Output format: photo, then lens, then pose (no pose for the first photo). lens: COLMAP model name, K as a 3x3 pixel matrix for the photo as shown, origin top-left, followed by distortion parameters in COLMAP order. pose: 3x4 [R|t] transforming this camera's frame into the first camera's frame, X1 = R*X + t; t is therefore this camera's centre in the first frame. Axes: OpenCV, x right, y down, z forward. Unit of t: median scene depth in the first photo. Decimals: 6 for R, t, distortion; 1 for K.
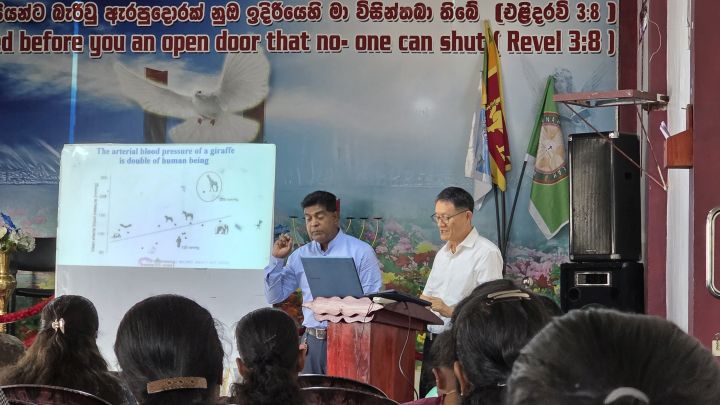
lens RADIAL K [[1874.2, 0, 353.8], [0, 1874.2, 196.8], [0, 0, 1]] dist [-0.262729, 0.000000]
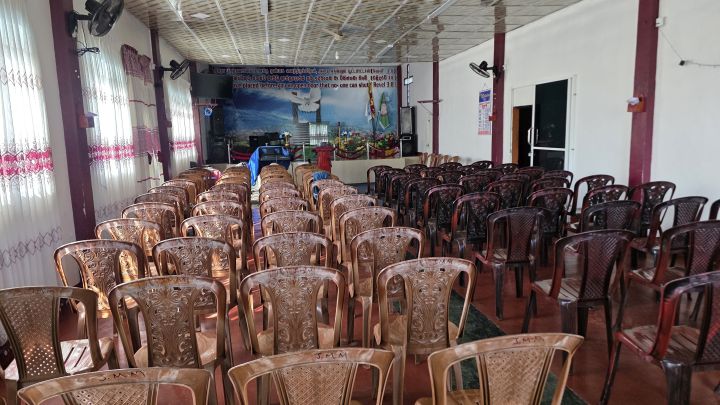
lens RADIAL K [[477.3, 0, 362.7], [0, 477.3, 198.5], [0, 0, 1]] dist [0.069119, -0.063707]
pose [[0.956714, -0.078995, 0.280103, -0.285782], [0.026347, 0.982014, 0.186959, -0.030314], [-0.289834, -0.171486, 0.941589, -0.125809]]
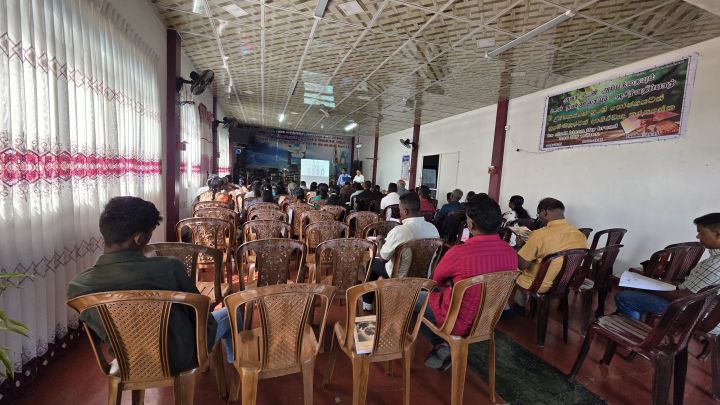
lens RADIAL K [[284.5, 0, 362.8], [0, 284.5, 203.5], [0, 0, 1]] dist [-0.000441, 0.001459]
pose [[0.902623, 0.002663, 0.430424, -0.324065], [-0.070058, 0.987556, 0.140805, -0.021756], [-0.424692, -0.157248, 0.891577, -0.116404]]
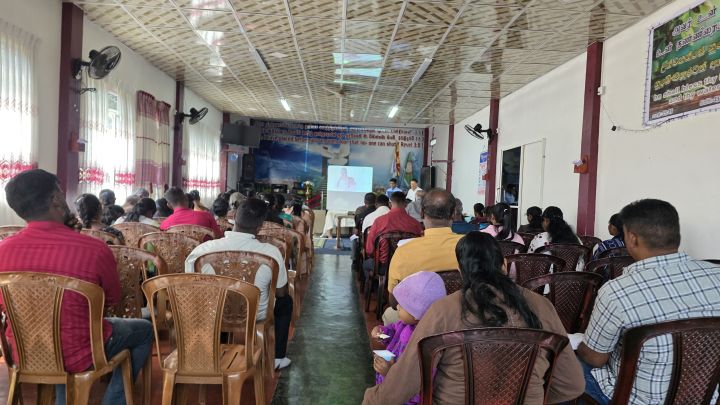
lens RADIAL K [[477.3, 0, 367.2], [0, 477.3, 203.7], [0, 0, 1]] dist [0.069119, -0.063707]
pose [[0.985095, 0.024474, 0.170263, -0.203141], [-0.036942, 0.996831, 0.070448, -0.015446], [-0.167999, -0.075688, 0.982877, -0.186265]]
